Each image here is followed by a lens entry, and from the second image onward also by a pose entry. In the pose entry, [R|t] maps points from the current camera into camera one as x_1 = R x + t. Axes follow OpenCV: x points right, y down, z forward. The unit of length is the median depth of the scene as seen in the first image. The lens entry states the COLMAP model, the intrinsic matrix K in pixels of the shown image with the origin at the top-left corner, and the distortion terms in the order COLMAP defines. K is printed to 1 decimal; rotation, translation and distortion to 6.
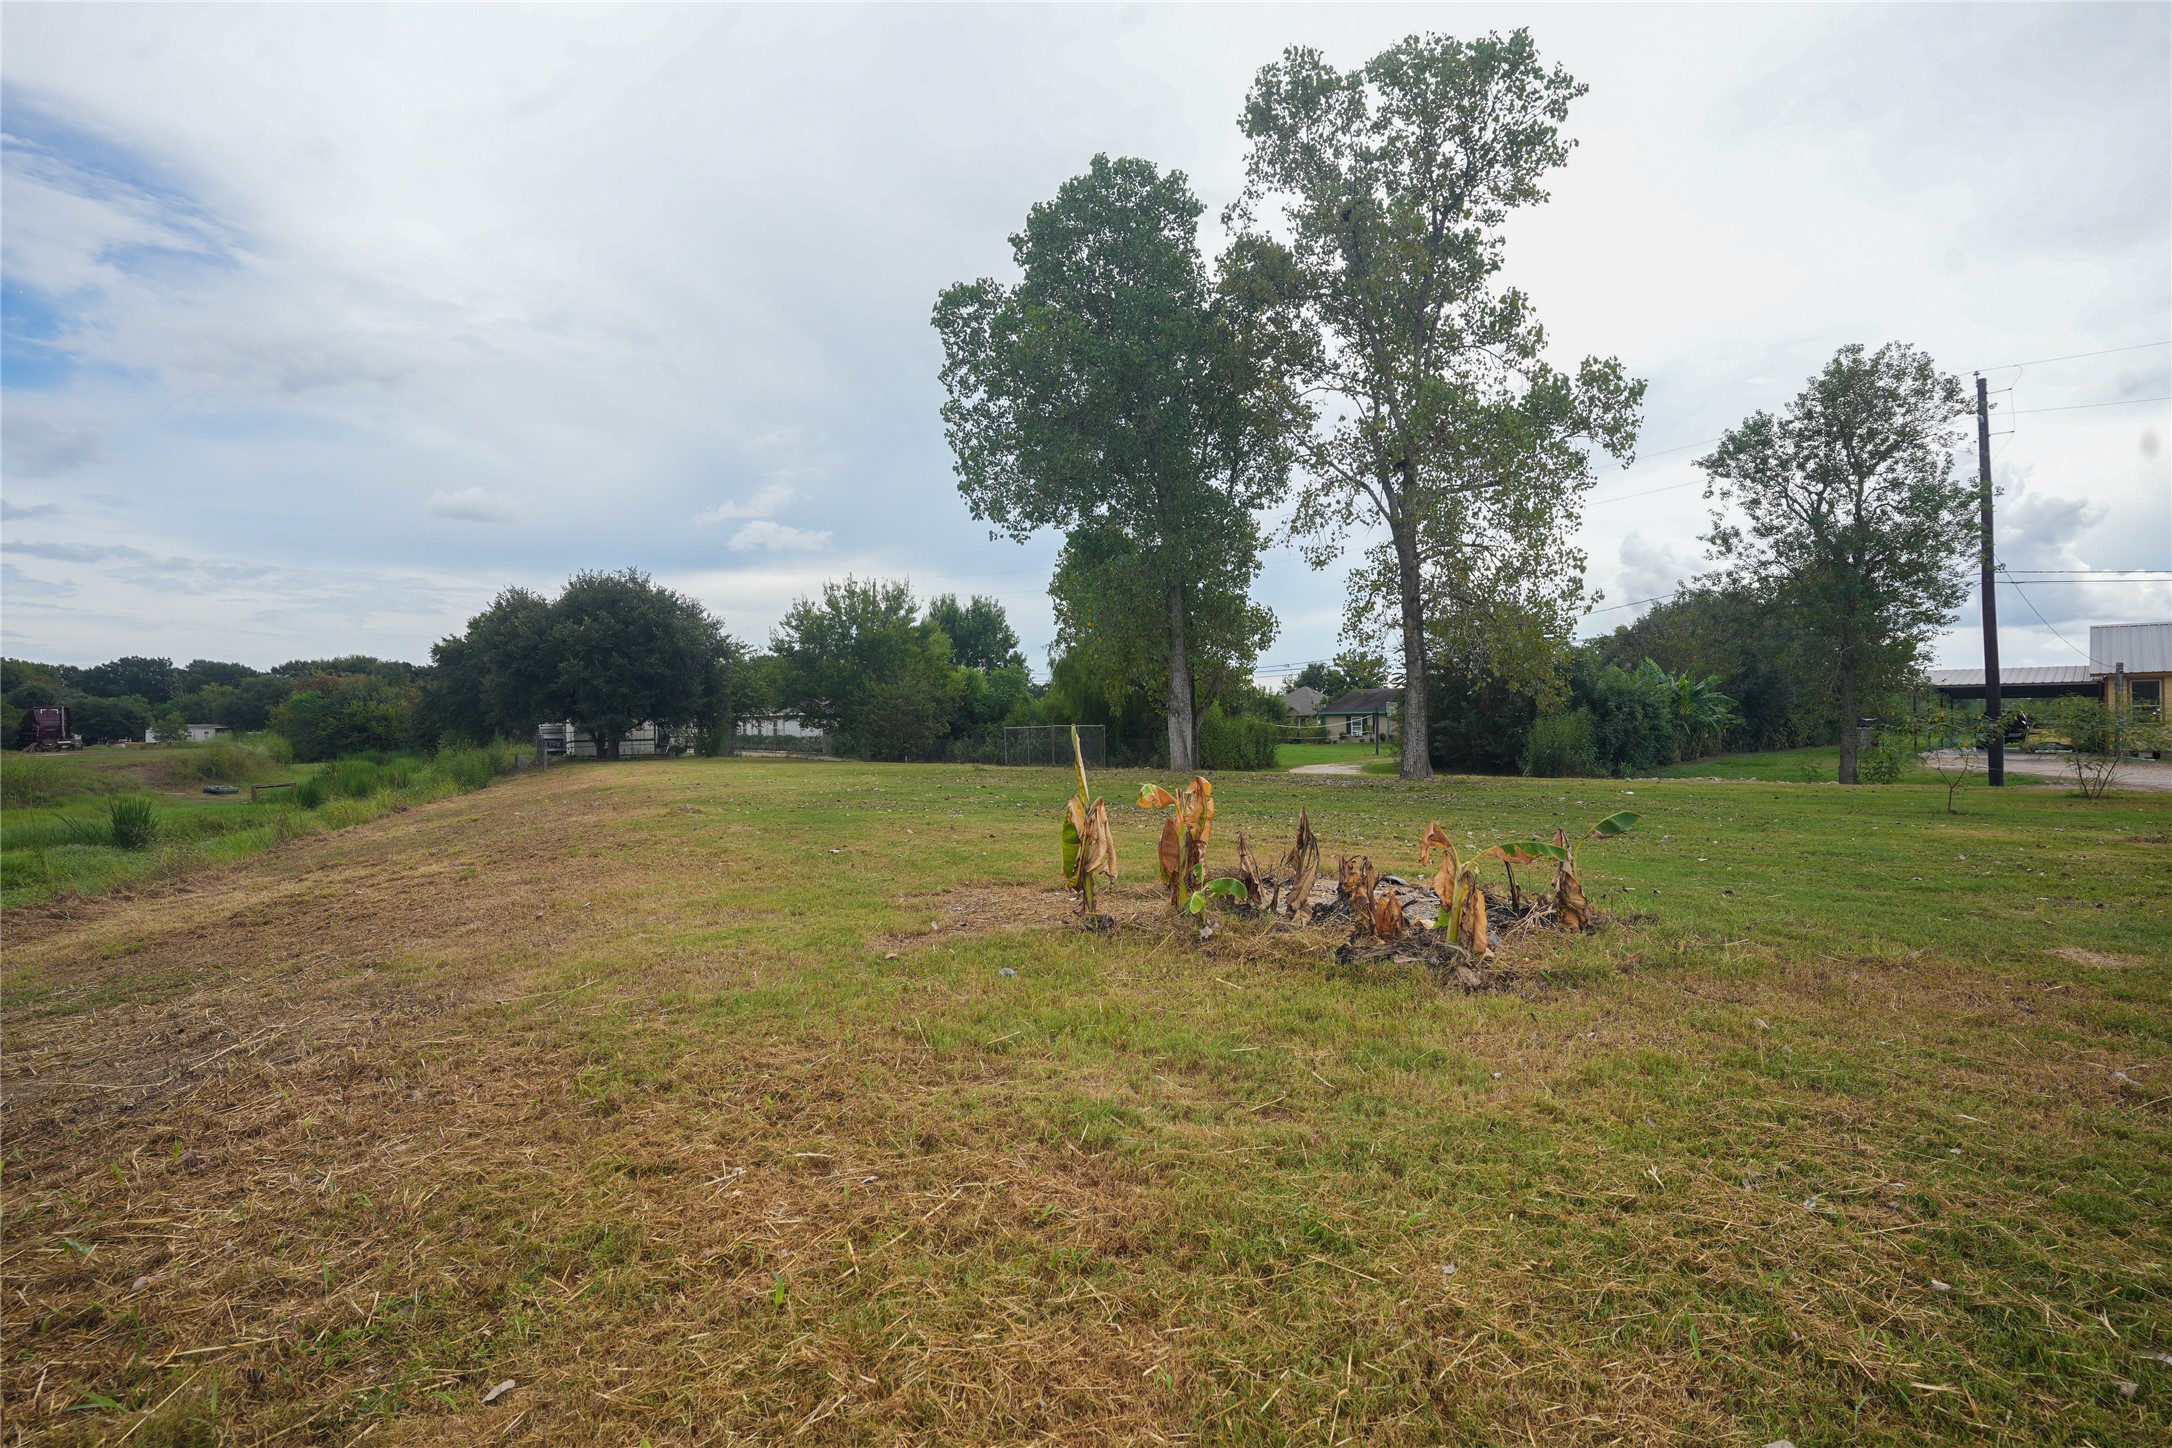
lens RADIAL K [[1074.1, 0, 1086.0], [0, 1074.1, 724.0], [0, 0, 1]] dist [-0.064738, 0.036260]
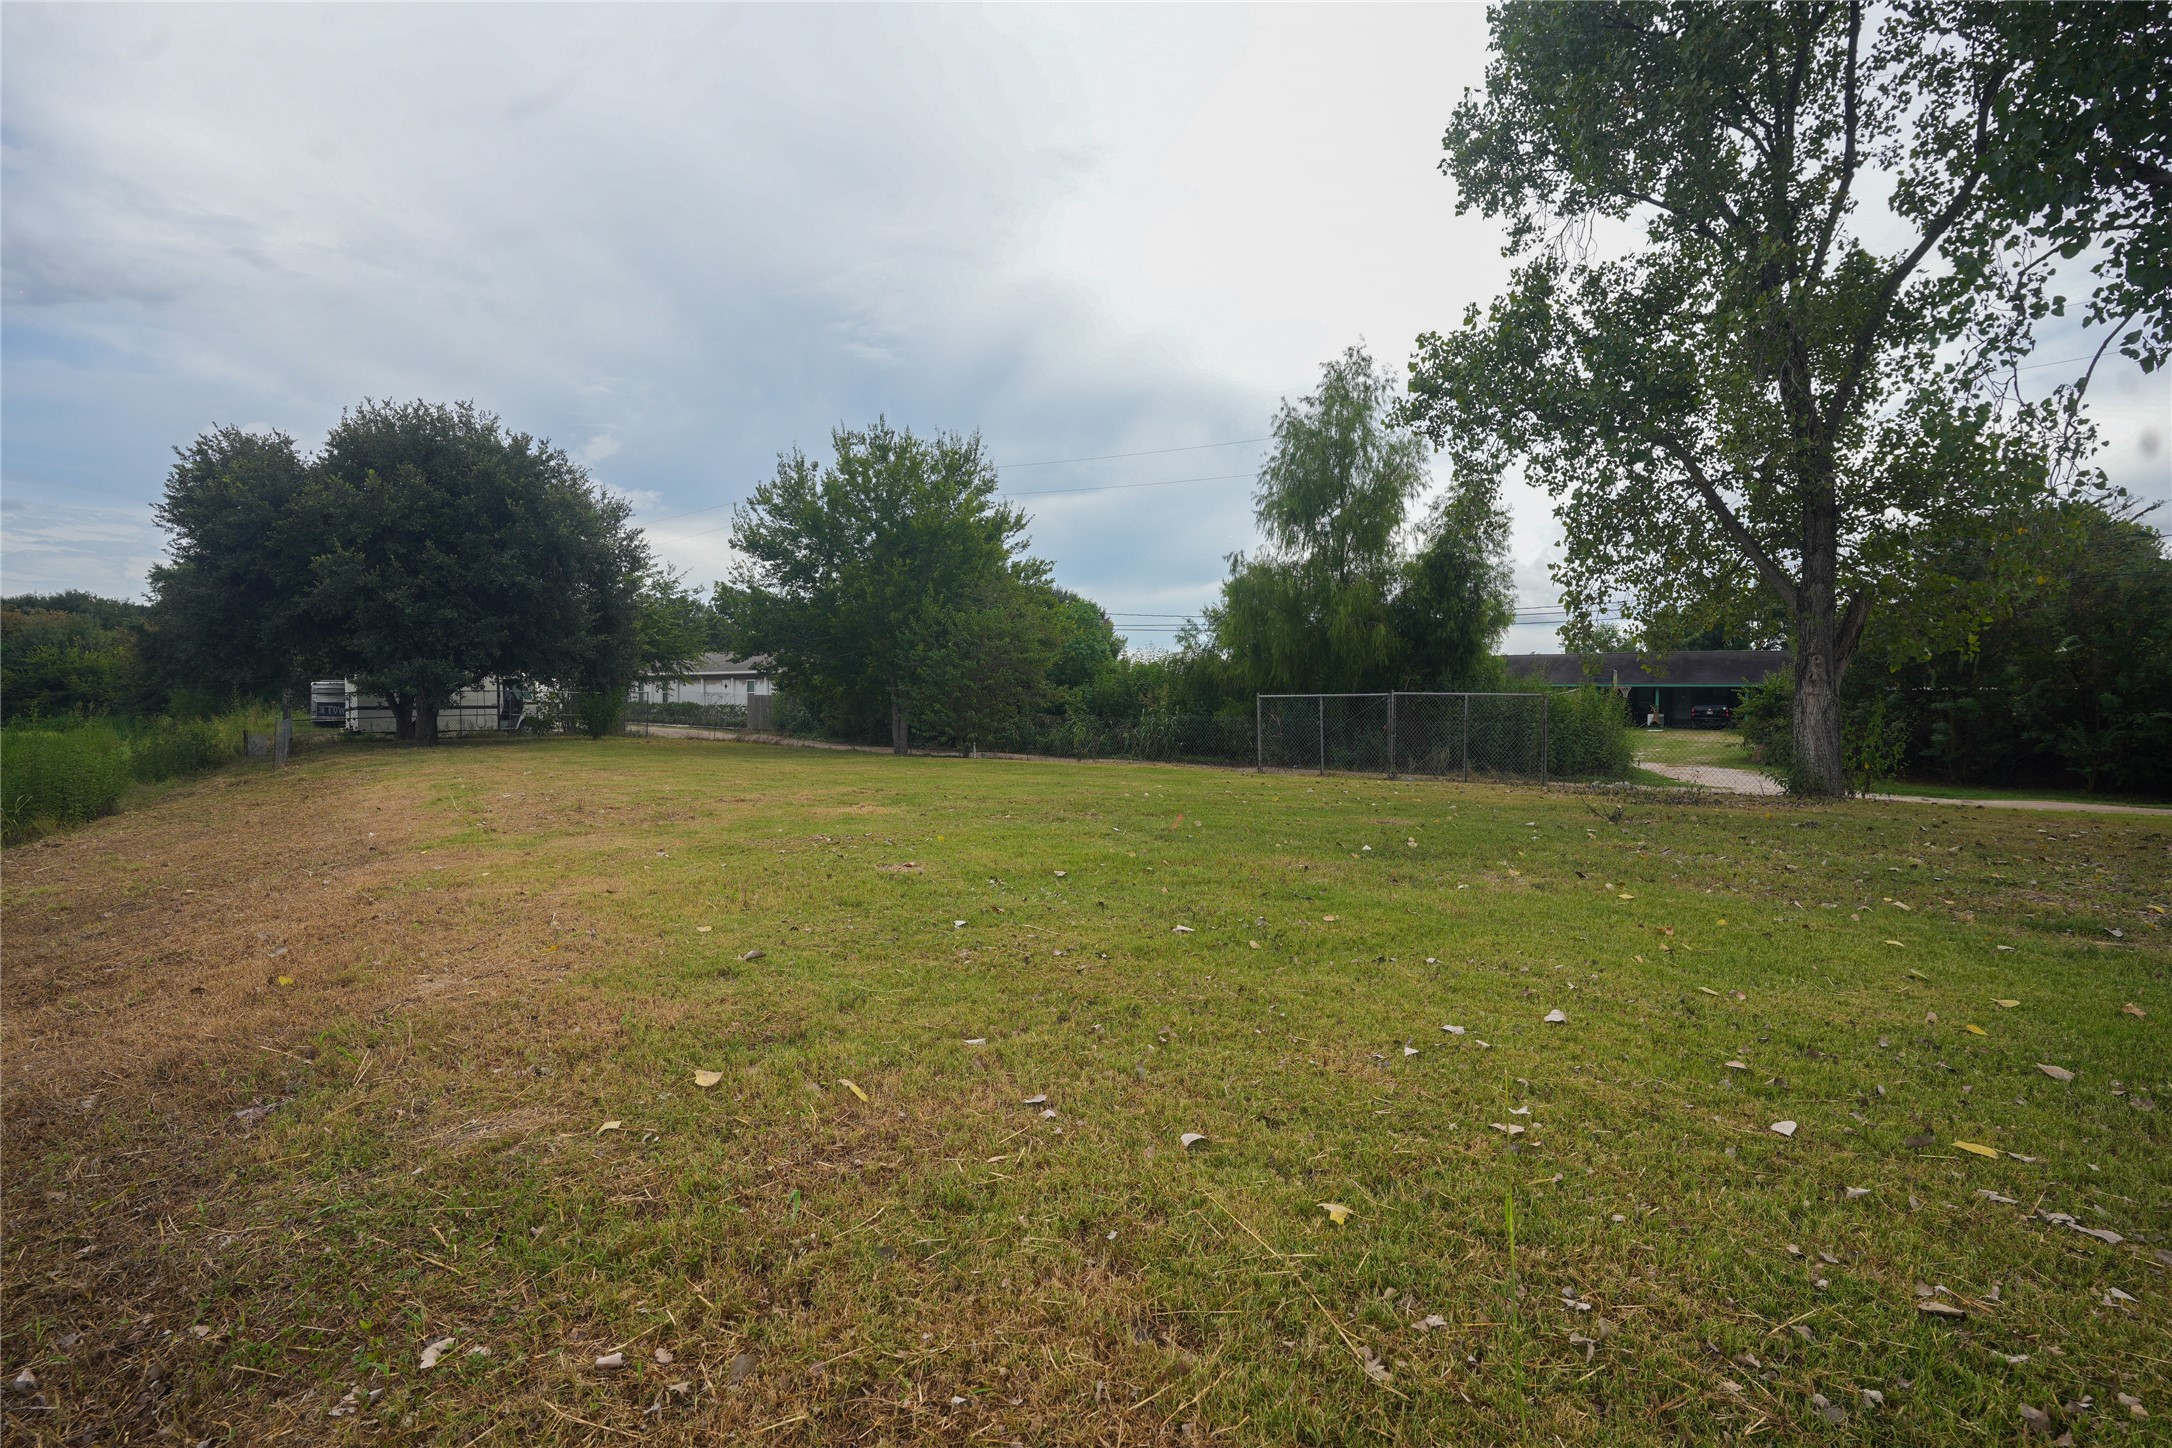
lens RADIAL K [[1074.1, 0, 1086.0], [0, 1074.1, 724.0], [0, 0, 1]] dist [-0.064738, 0.036260]
pose [[0.990215, 0.014004, 0.138849, -0.175396], [-0.017391, 0.999579, 0.023213, 0.004889], [-0.138466, -0.025401, 0.990041, 0.396660]]
